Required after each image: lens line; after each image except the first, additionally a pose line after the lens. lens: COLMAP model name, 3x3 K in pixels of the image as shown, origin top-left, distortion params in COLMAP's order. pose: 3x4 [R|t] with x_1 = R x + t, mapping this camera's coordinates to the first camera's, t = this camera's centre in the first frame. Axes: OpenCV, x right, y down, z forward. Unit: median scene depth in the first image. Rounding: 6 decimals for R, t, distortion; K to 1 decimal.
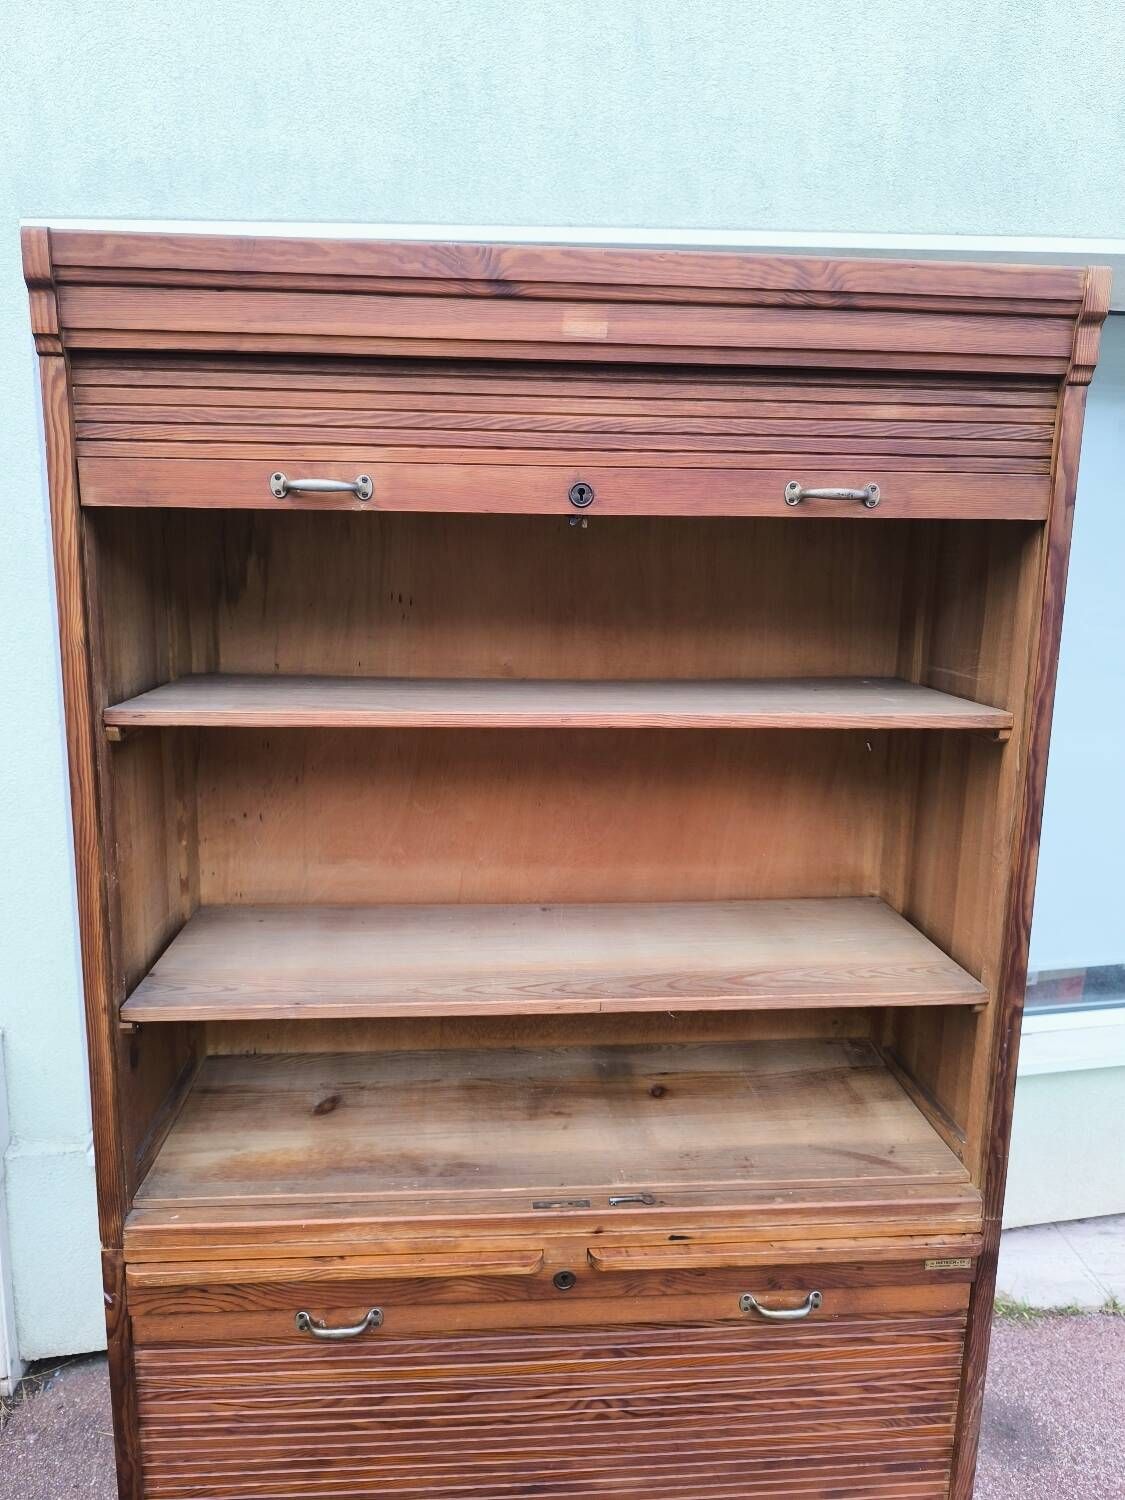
lens RADIAL K [[1029.0, 0, 553.4], [0, 1029.0, 735.6], [0, 0, 1]] dist [0.021518, -0.026839]
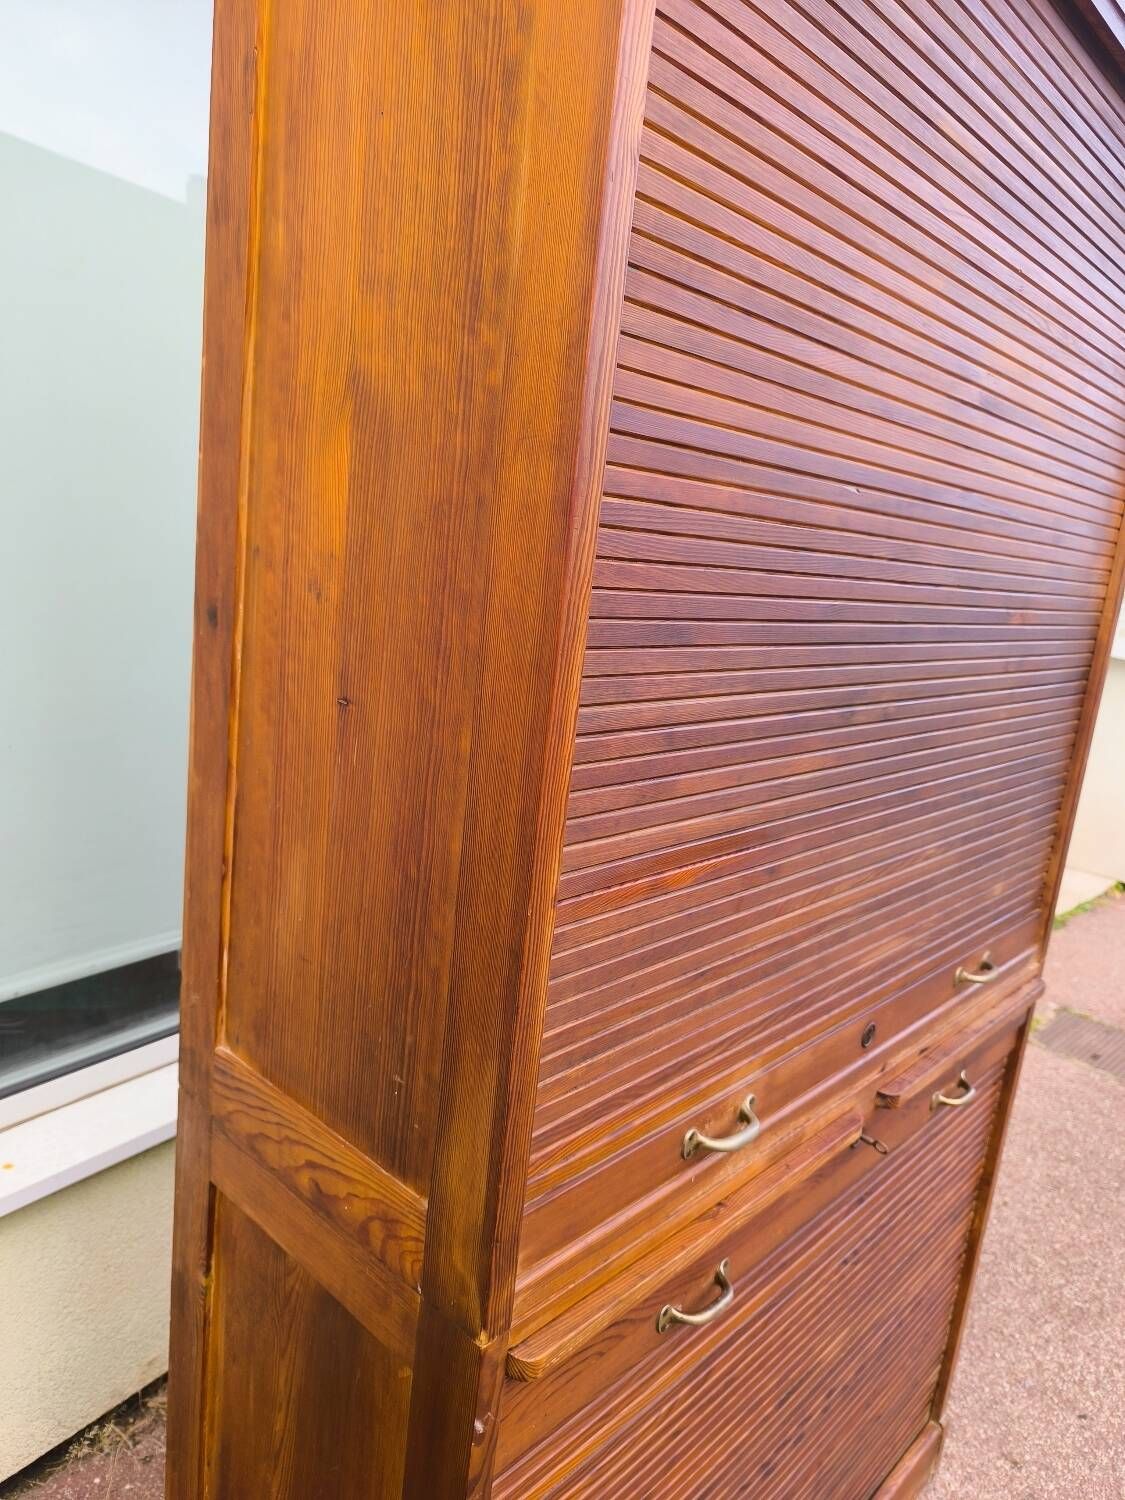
lens RADIAL K [[1029.0, 0, 562.3], [0, 1029.0, 751.8], [0, 0, 1]] dist [0.021518, -0.026839]
pose [[0.730102, -0.081077, 0.678512, -0.717476], [0.029483, 0.995749, 0.087260, 0.129660], [-0.682702, -0.043704, 0.729389, 0.556783]]
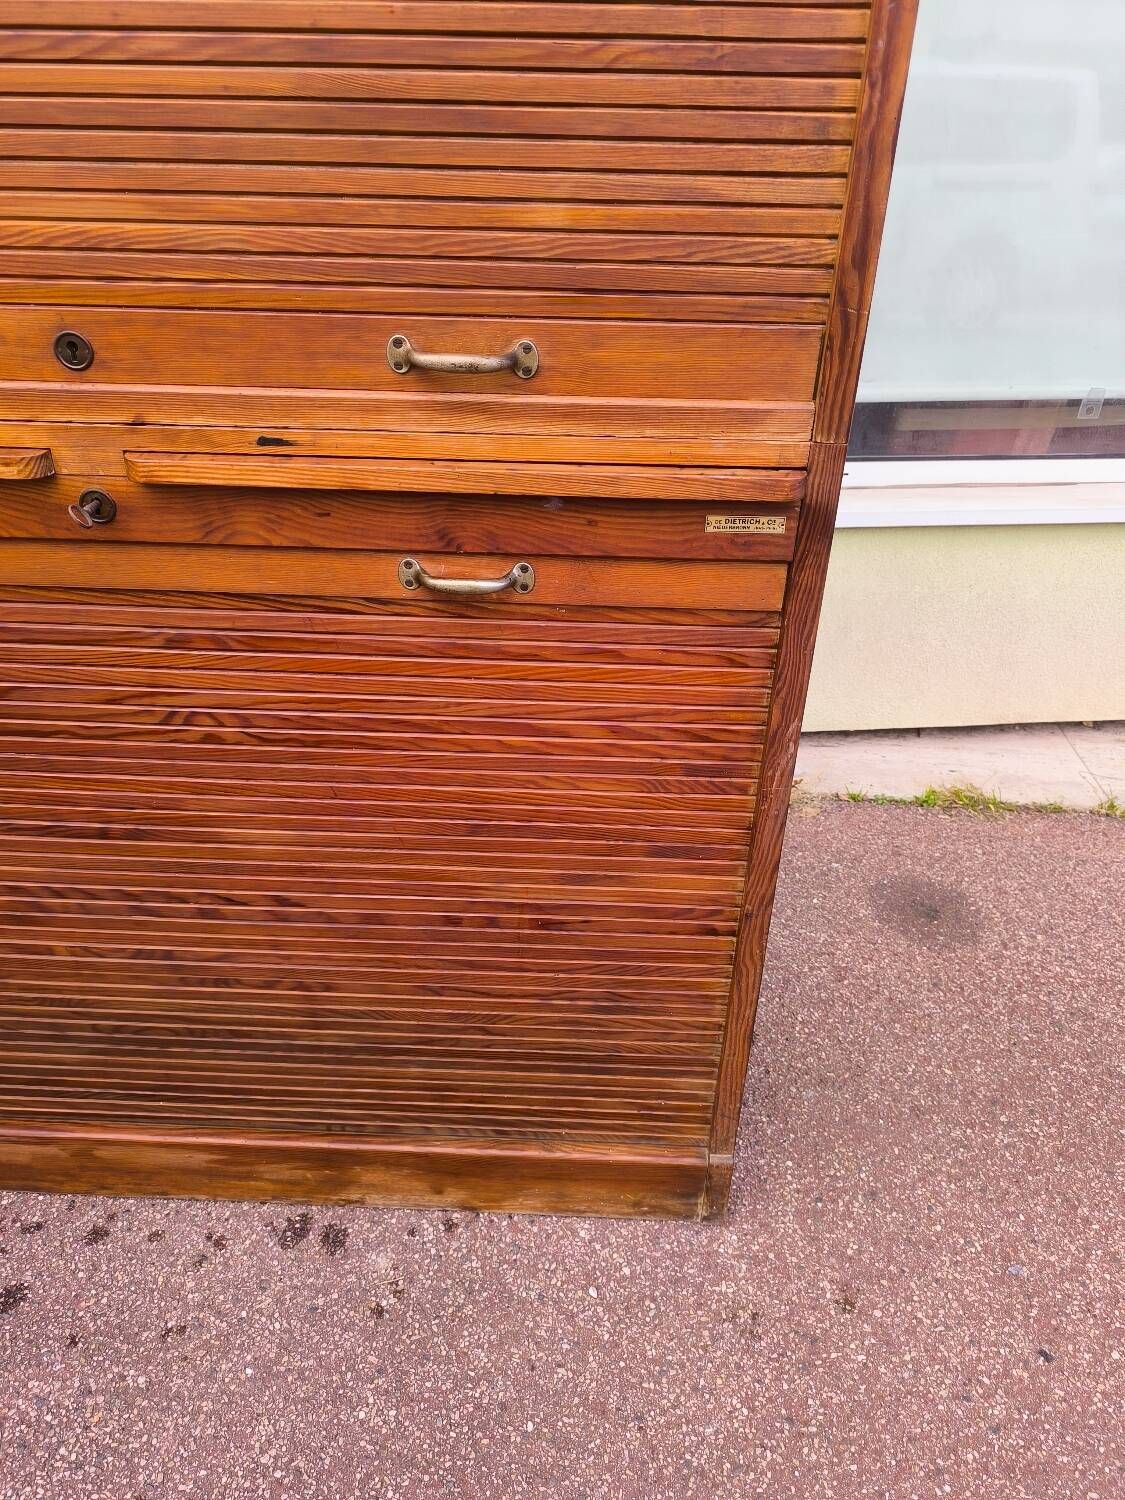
lens RADIAL K [[1029.0, 0, 551.4], [0, 1029.0, 737.8], [0, 0, 1]] dist [0.021518, -0.026839]
pose [[0.993754, 0.057877, -0.095415, 0.343555], [-0.021781, 0.939149, 0.342819, 0.438285], [0.109450, -0.338599, 0.934543, 0.409282]]
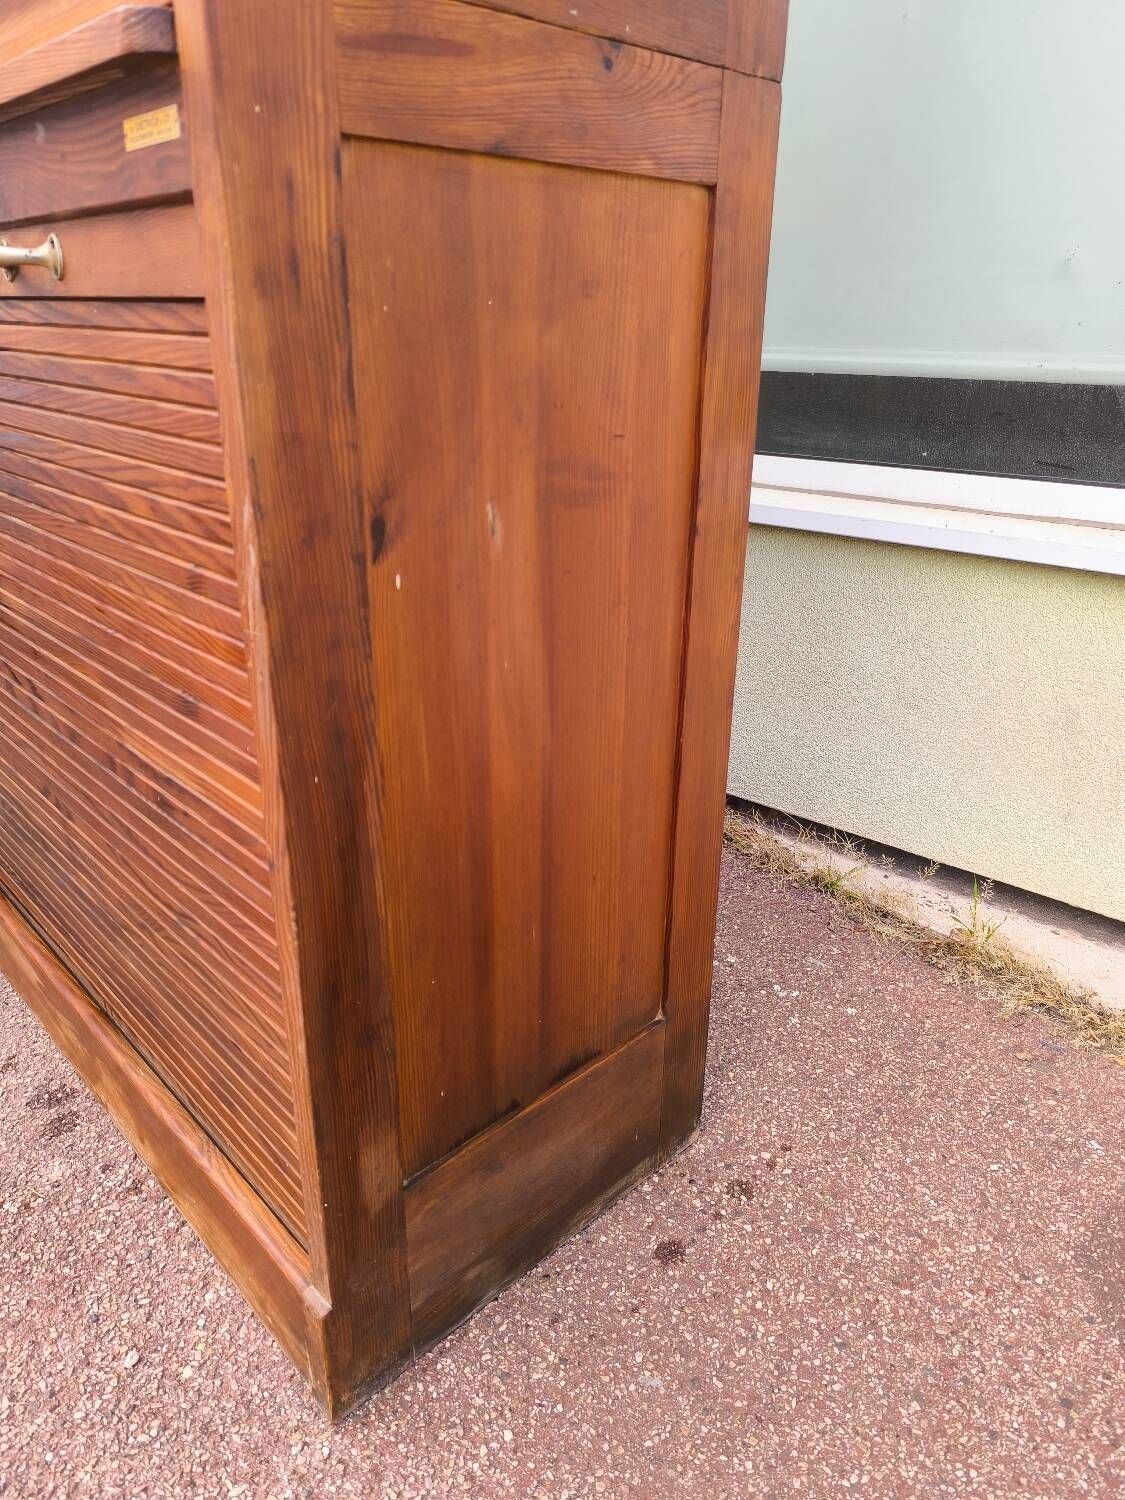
lens RADIAL K [[1029.0, 0, 560.2], [0, 1029.0, 731.3], [0, 0, 1]] dist [0.021518, -0.026839]
pose [[0.628655, 0.282547, -0.724541, 0.821527], [-0.139148, 0.957497, 0.252659, 0.619607], [0.765134, -0.058017, 0.641251, 0.884741]]
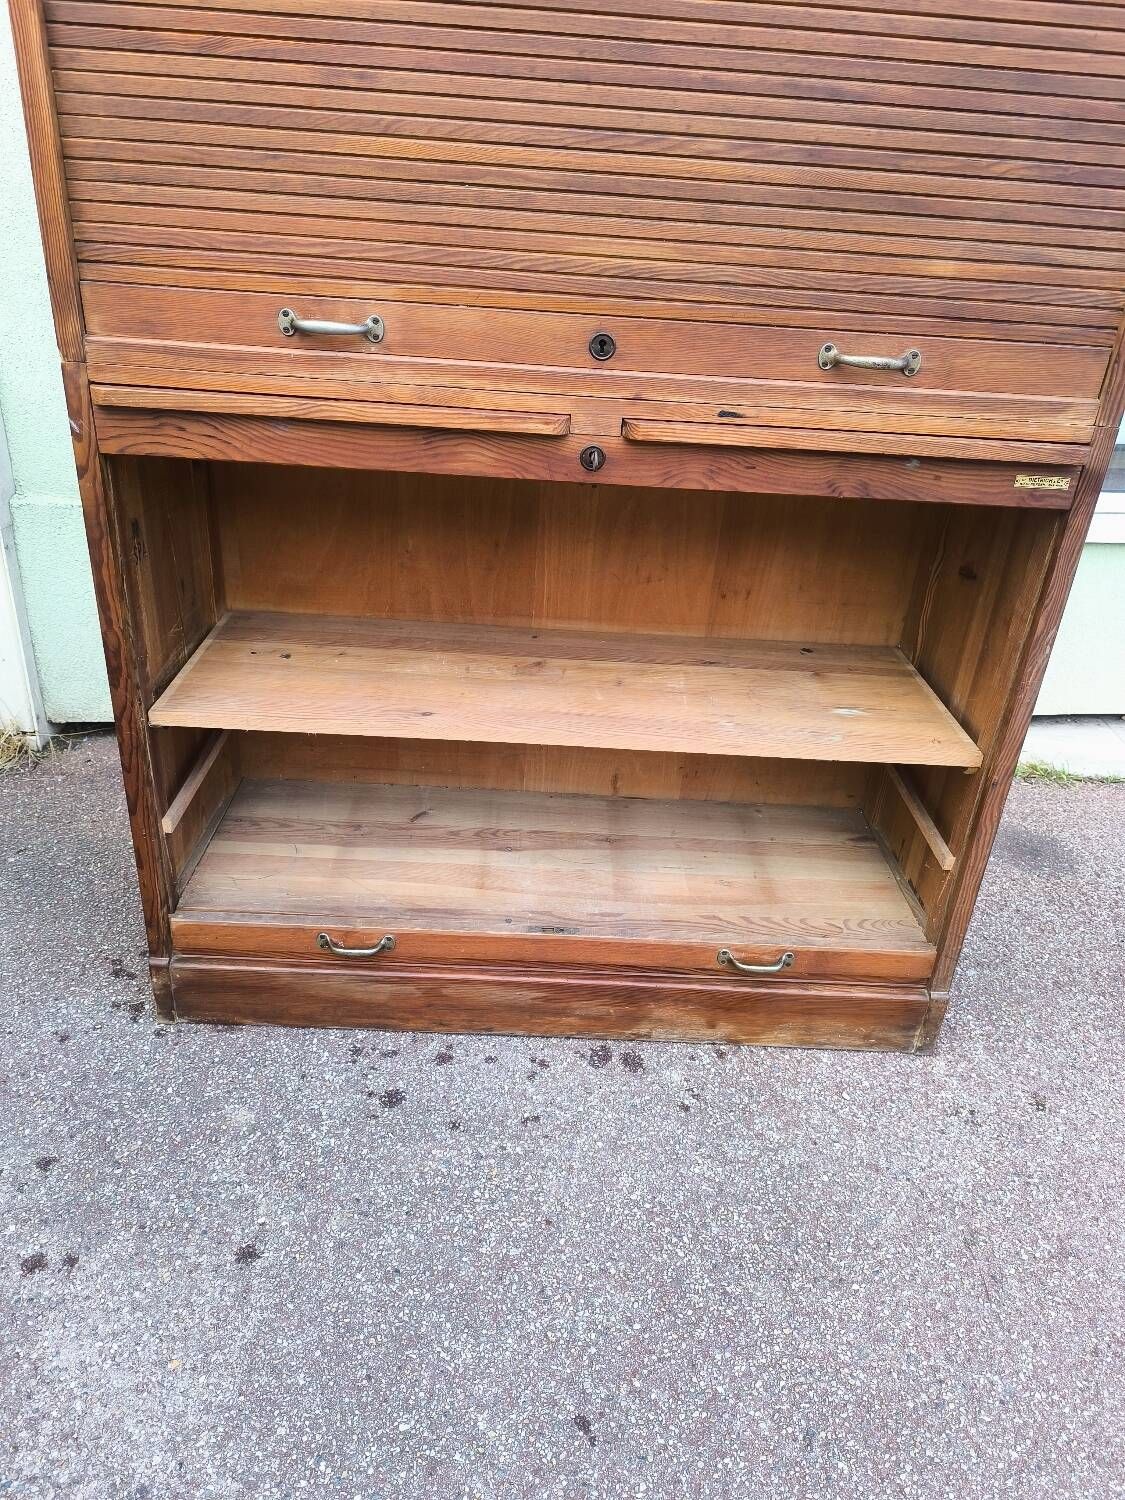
lens RADIAL K [[1029.0, 0, 550.3], [0, 1029.0, 747.8], [0, 0, 1]] dist [0.021518, -0.026839]
pose [[0.996604, 0.070327, -0.042828, 0.029630], [-0.054590, 0.953703, 0.295753, 0.503454], [0.061645, -0.292411, 0.954304, 0.099567]]
